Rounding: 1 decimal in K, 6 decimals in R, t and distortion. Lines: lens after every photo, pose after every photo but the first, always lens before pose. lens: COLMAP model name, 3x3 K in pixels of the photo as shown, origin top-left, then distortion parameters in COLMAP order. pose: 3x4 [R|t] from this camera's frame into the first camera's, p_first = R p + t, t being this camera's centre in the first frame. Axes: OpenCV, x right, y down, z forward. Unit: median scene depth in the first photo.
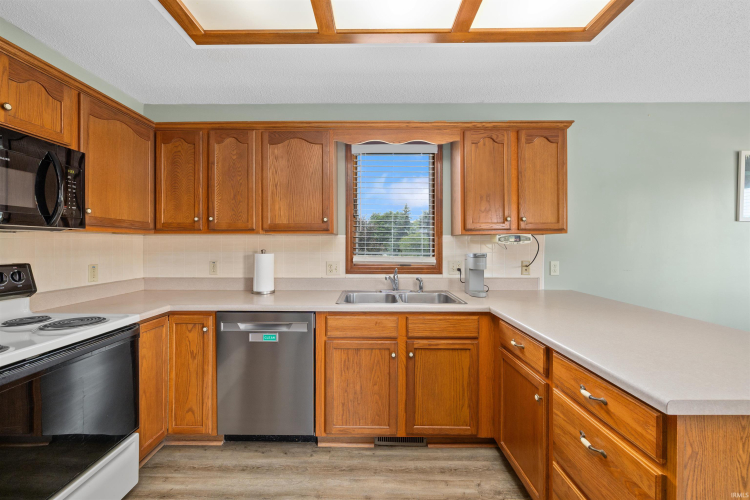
lens RADIAL K [[314.7, 0, 372.1], [0, 314.7, 243.5], [0, 0, 1]] dist [0.000635, -0.000234]
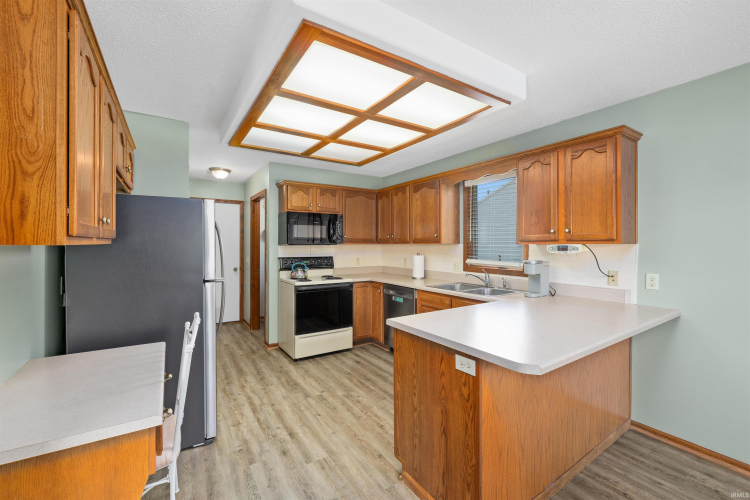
lens RADIAL K [[314.7, 0, 372.1], [0, 314.7, 243.5], [0, 0, 1]] dist [0.000635, -0.000234]
pose [[0.551494, -0.001934, -0.834177, 1.009997], [0.001911, 0.999998, -0.001055, -0.032740], [0.834177, -0.001012, 0.551496, -0.159214]]
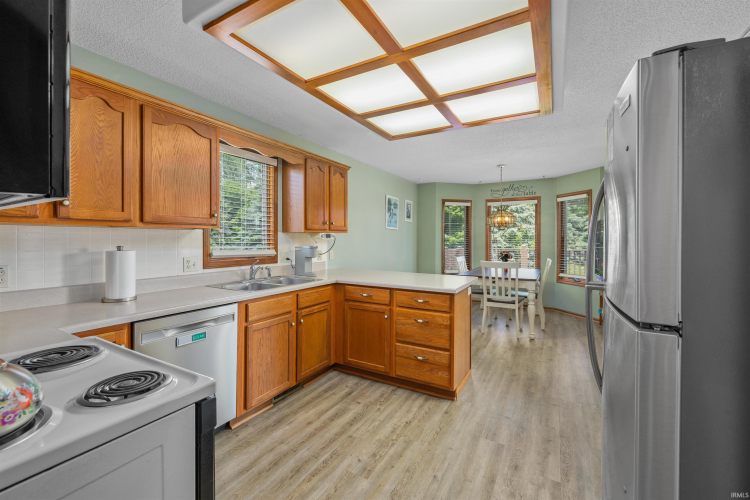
lens RADIAL K [[314.0, 0, 372.5], [0, 314.0, 237.4], [0, 0, 1]] dist [-0.000276, -0.000132]
pose [[0.492152, 0.006059, 0.870488, -0.776659], [-0.004276, 0.999981, -0.004543, -0.000973], [-0.870499, -0.001486, 0.492168, 0.059573]]
